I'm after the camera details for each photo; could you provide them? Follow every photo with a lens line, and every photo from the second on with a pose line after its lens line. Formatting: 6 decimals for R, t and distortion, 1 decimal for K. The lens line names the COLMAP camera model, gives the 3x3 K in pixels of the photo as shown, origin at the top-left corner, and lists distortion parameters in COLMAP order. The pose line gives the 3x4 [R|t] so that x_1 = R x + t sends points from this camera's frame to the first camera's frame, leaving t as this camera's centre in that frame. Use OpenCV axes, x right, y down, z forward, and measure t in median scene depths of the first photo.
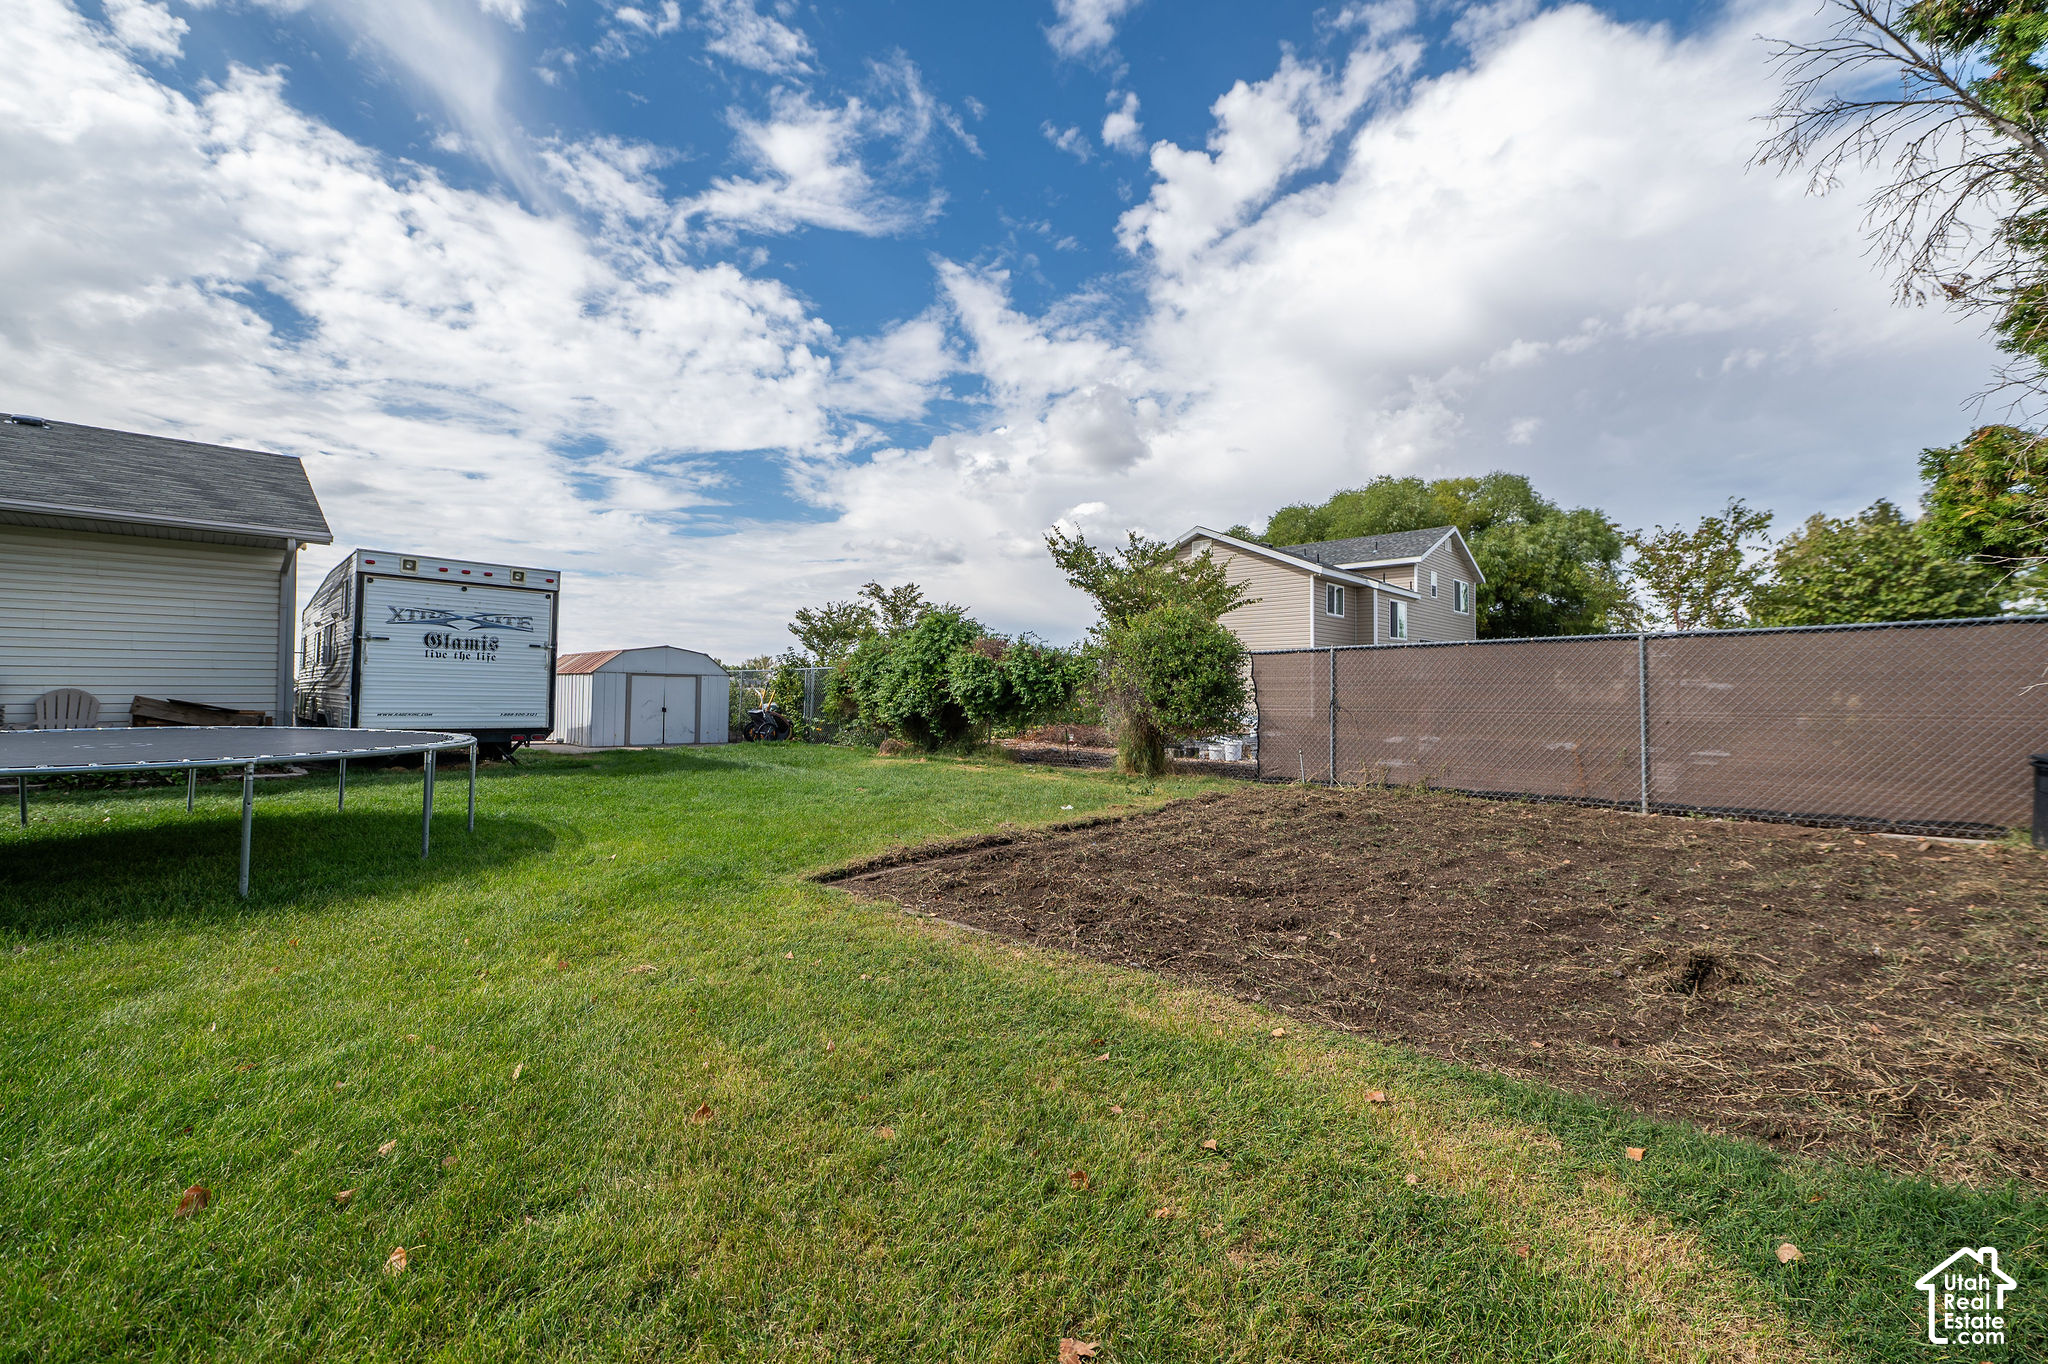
lens RADIAL K [[819.6, 0, 1019.8], [0, 819.6, 709.2], [0, 0, 1]] dist [-0.002721, -0.000147]
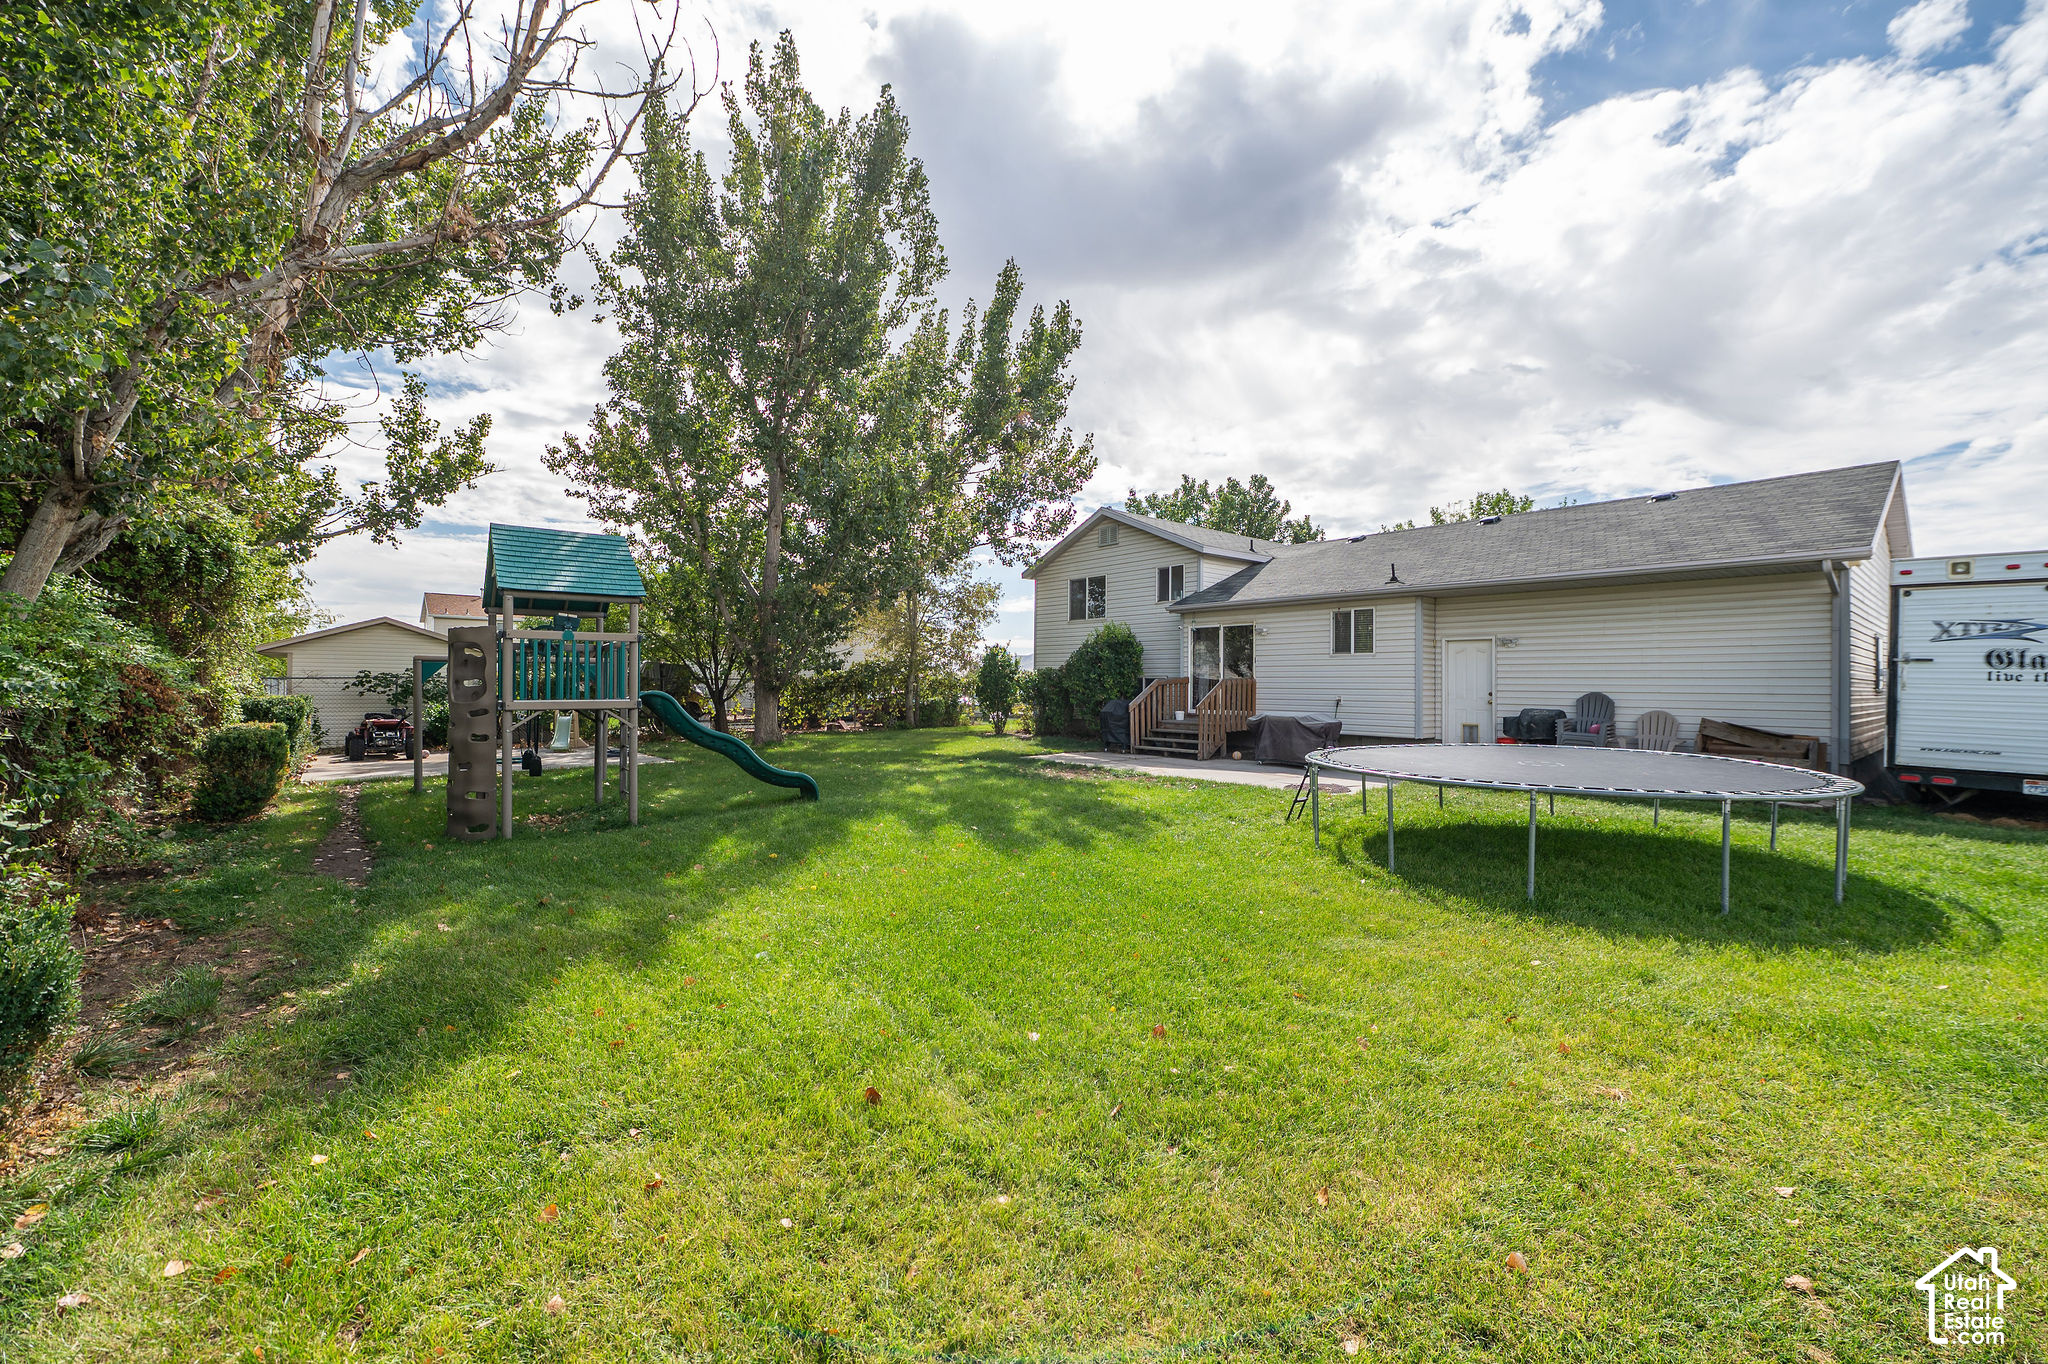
lens RADIAL K [[819.6, 0, 1031.5], [0, 819.6, 725.6], [0, 0, 1]] dist [-0.002721, -0.000147]
pose [[-0.104552, 0.046277, -0.993442, 0.152820], [-0.034312, 0.998154, 0.050108, -0.029599], [0.993927, 0.039326, -0.102772, 0.175125]]
